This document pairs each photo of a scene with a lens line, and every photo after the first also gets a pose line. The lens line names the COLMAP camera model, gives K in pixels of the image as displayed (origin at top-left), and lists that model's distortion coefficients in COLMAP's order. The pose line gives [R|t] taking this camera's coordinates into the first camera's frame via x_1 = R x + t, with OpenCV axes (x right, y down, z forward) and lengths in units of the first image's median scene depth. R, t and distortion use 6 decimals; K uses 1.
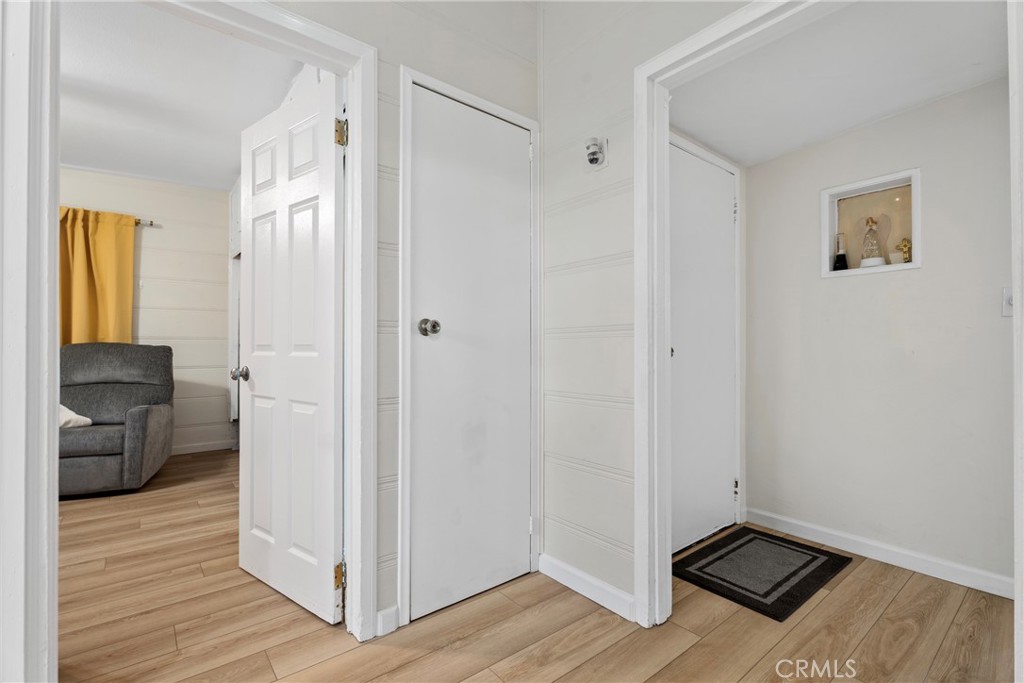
lens RADIAL K [[466.0, 0, 513.1], [0, 466.0, 343.9], [0, 0, 1]] dist [0.005151, 0.000607]
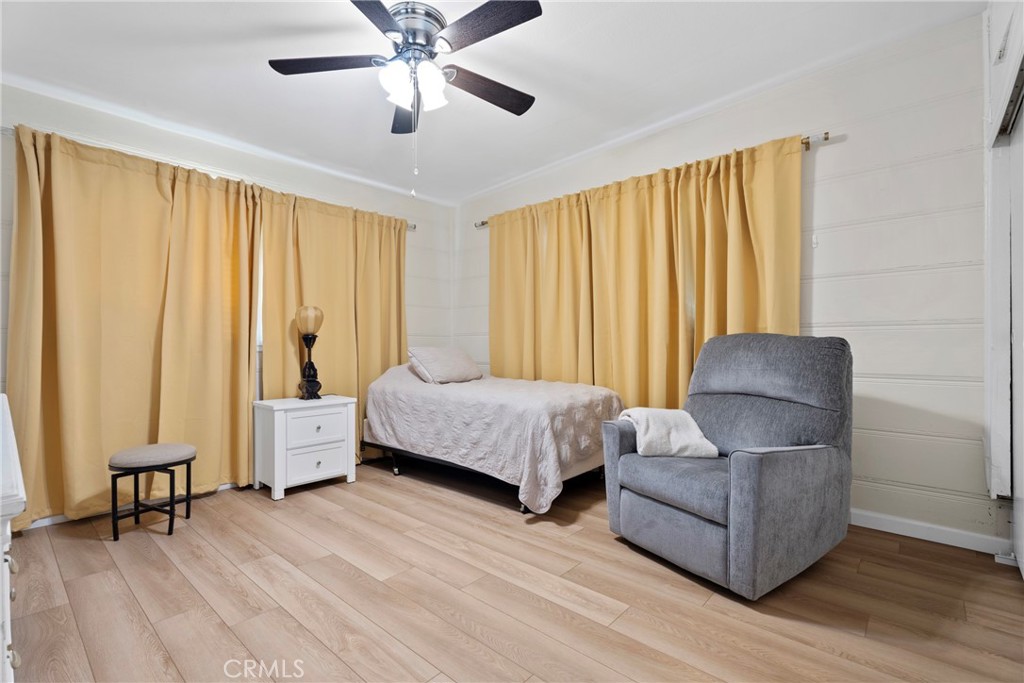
lens RADIAL K [[466.0, 0, 513.0], [0, 466.0, 338.9], [0, 0, 1]] dist [0.005151, 0.000607]
pose [[0.162954, -0.003332, -0.986628, -0.266168], [0.009983, 0.999949, -0.001728, 0.002965], [0.986583, -0.009568, 0.162979, 0.551473]]
